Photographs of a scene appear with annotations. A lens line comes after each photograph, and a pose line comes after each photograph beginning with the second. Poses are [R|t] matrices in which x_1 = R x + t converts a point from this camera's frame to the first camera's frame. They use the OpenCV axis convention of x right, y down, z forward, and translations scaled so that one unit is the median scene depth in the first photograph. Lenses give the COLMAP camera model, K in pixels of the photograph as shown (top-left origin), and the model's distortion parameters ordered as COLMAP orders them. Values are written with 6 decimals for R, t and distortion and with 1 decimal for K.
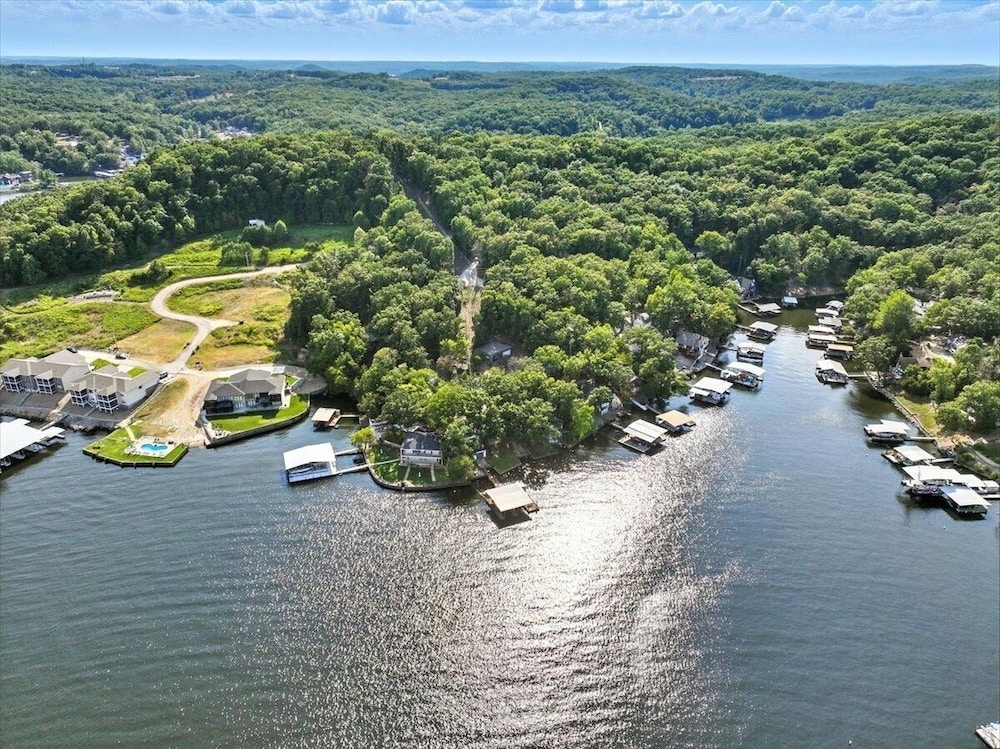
lens RADIAL K [[698.2, 0, 502.0], [0, 698.2, 378.6], [0, 0, 1]] dist [0.000501, 0.011162]
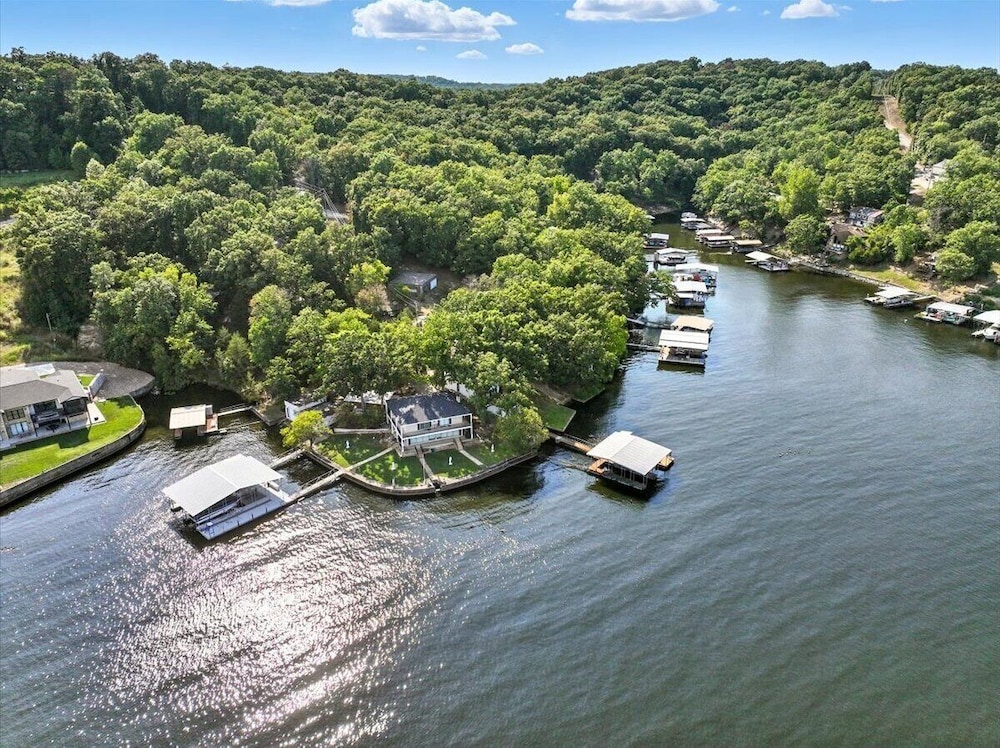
lens RADIAL K [[698.2, 0, 502.0], [0, 698.2, 378.1], [0, 0, 1]] dist [0.000501, 0.011162]
pose [[0.885858, -0.186623, 0.424768, -0.223542], [0.198872, 0.979898, 0.015771, 0.052485], [-0.419173, 0.070504, 0.905165, 0.343670]]
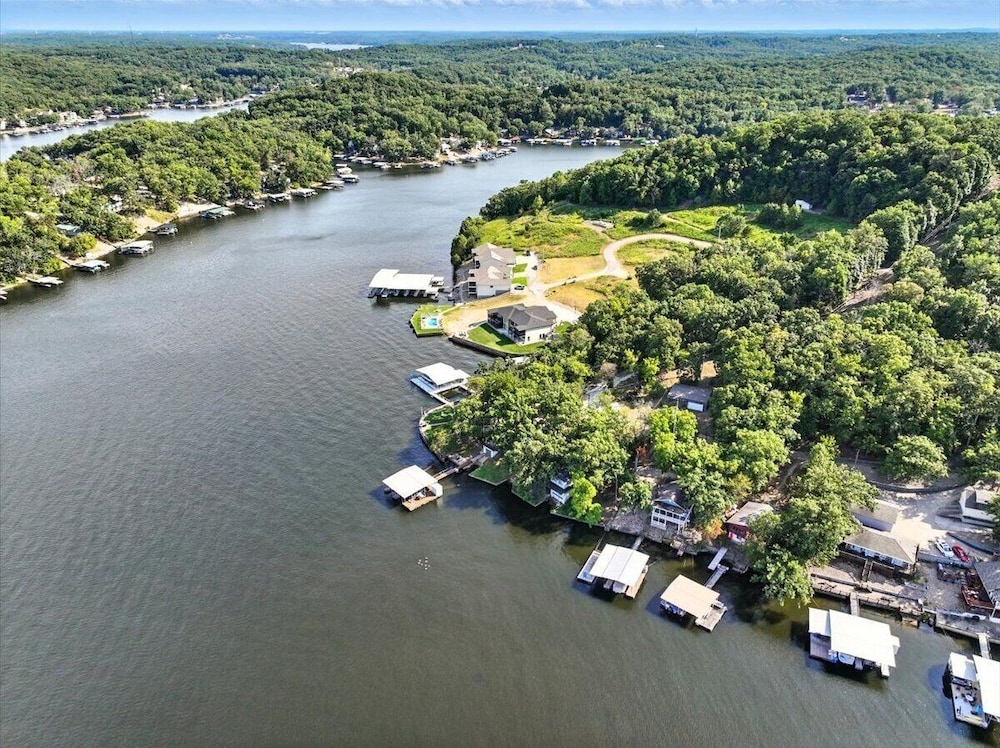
lens RADIAL K [[698.2, 0, 502.0], [0, 698.2, 378.1], [0, 0, 1]] dist [0.000501, 0.011162]
pose [[0.282960, 0.418844, -0.862846, 0.547363], [-0.391946, 0.871564, 0.294542, -0.190061], [0.875393, 0.254845, 0.410782, 0.468991]]
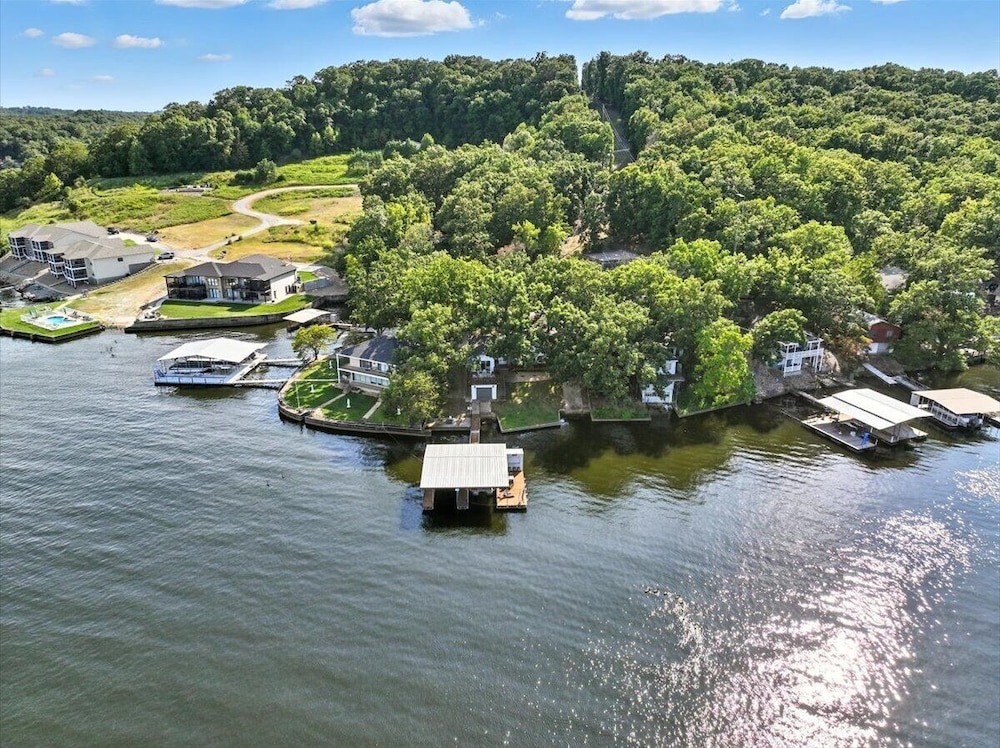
lens RADIAL K [[704.5, 0, 500.0], [0, 704.5, 374.0], [0, 0, 1]] dist [-0.005964, 0.022019]
pose [[0.913342, 0.126740, -0.386966, 0.129761], [-0.159288, 0.985804, -0.053089, 0.092386], [0.374744, 0.110128, 0.920564, 0.412668]]
